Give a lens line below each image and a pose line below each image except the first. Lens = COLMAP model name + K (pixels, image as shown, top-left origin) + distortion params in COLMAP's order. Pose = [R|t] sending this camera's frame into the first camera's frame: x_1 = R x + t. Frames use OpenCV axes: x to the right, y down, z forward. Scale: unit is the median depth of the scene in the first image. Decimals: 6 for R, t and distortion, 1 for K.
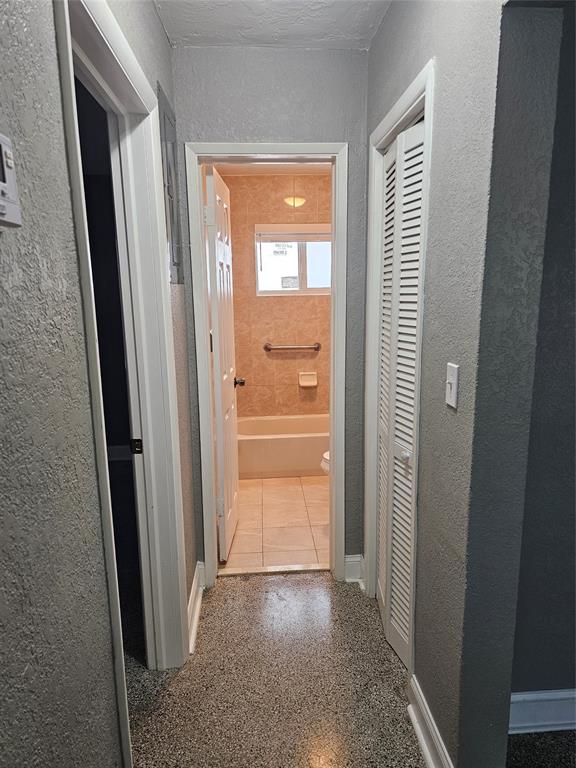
lens RADIAL K [[512.5, 0, 291.3], [0, 512.5, 391.9], [0, 0, 1]] dist [0.055847, -0.042871]
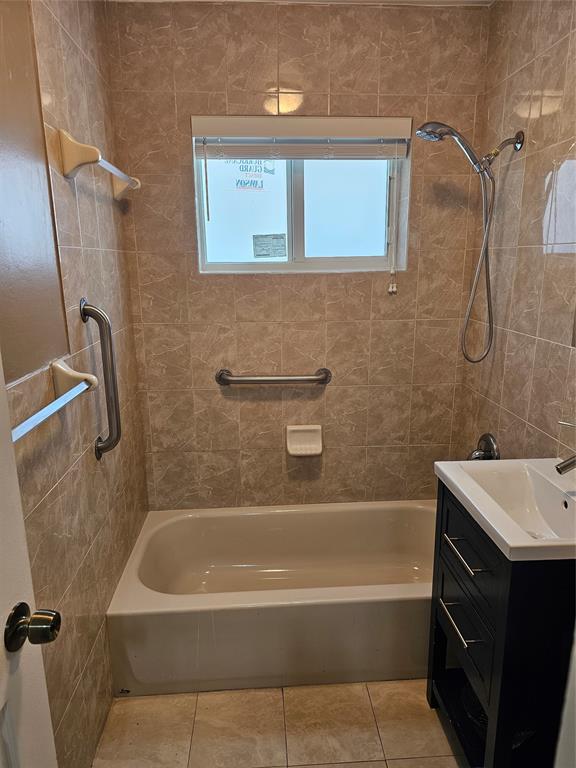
lens RADIAL K [[512.5, 0, 287.0], [0, 512.5, 384.8], [0, 0, 1]] dist [0.055847, -0.042871]
pose [[0.999942, 0.009546, -0.005008, 0.017647], [-0.009323, 0.999037, 0.042871, -0.101718], [0.005412, -0.042822, 0.999068, 0.502691]]
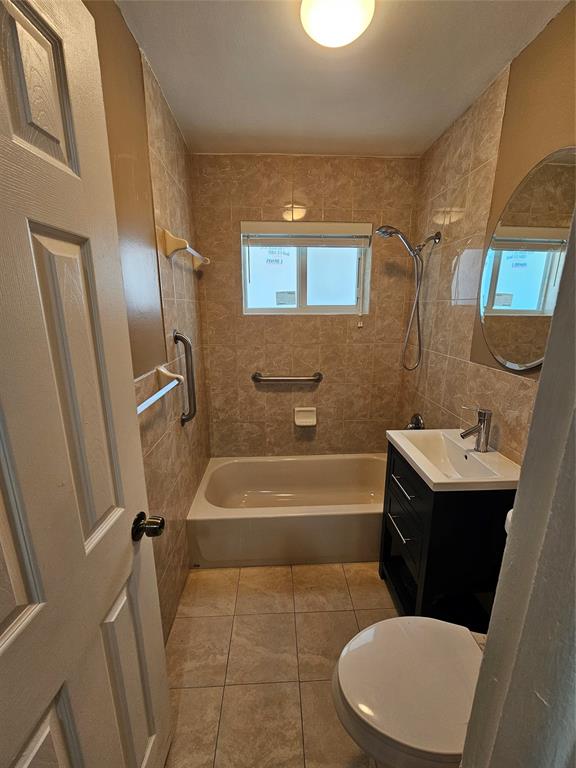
lens RADIAL K [[312.2, 0, 286.9], [0, 312.2, 379.3], [0, 0, 1]] dist [0.000604, 0.000311]
pose [[0.999633, 0.021094, -0.017004, 0.010113], [-0.020507, 0.999213, 0.033967, -0.102109], [0.017707, -0.033606, 0.999278, 0.502596]]
